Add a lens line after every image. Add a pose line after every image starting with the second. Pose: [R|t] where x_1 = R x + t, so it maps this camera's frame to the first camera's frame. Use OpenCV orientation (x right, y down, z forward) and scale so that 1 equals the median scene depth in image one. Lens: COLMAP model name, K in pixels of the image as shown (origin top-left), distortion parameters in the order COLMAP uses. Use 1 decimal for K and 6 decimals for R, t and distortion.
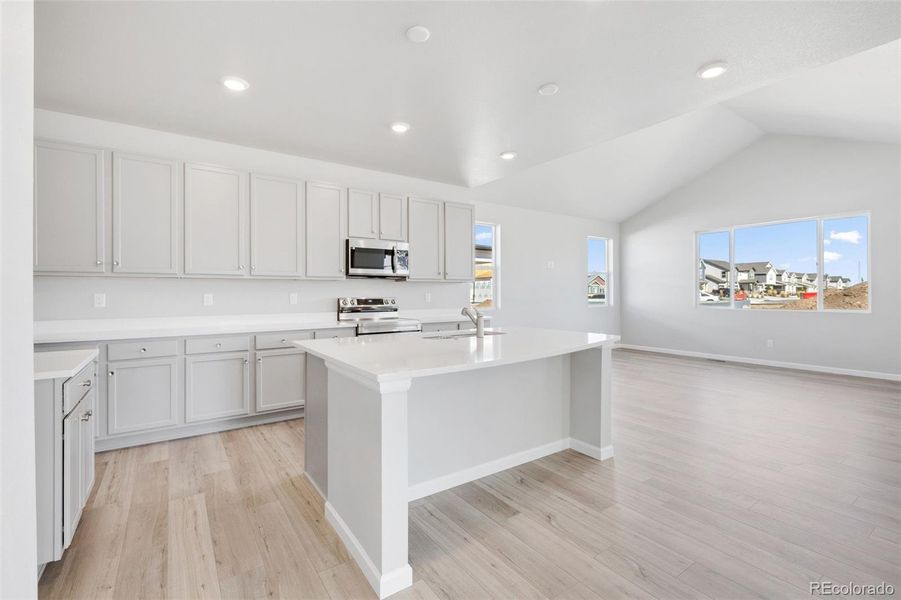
lens RADIAL K [[403.8, 0, 454.9], [0, 403.8, 295.1], [0, 0, 1]] dist [-0.000455, 0.000175]
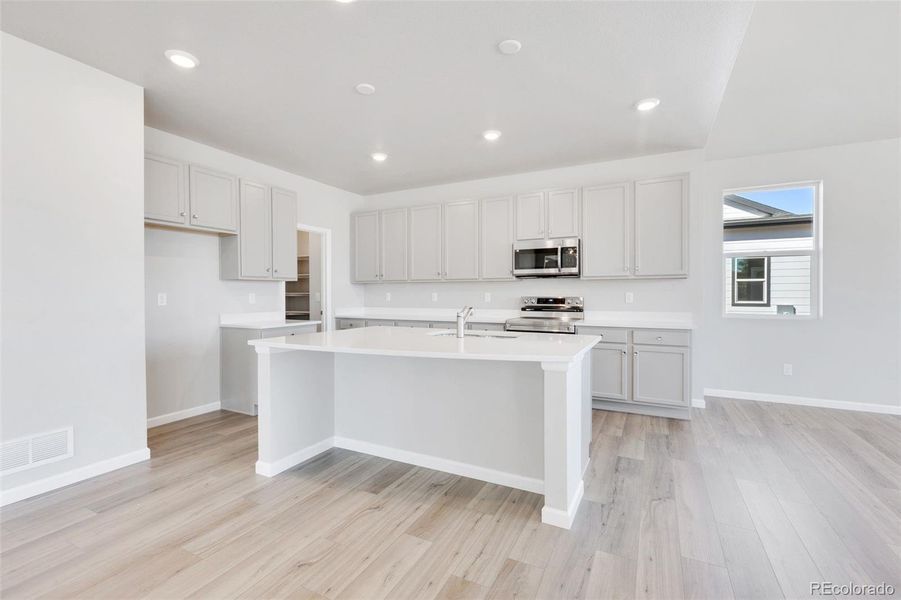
lens RADIAL K [[403.8, 0, 452.1], [0, 403.8, 299.9], [0, 0, 1]] dist [-0.000455, 0.000175]
pose [[0.464182, 0.016295, -0.885590, 0.930357], [-0.002020, 0.999848, 0.017339, -0.004637], [0.885738, -0.006260, 0.464144, 0.518804]]
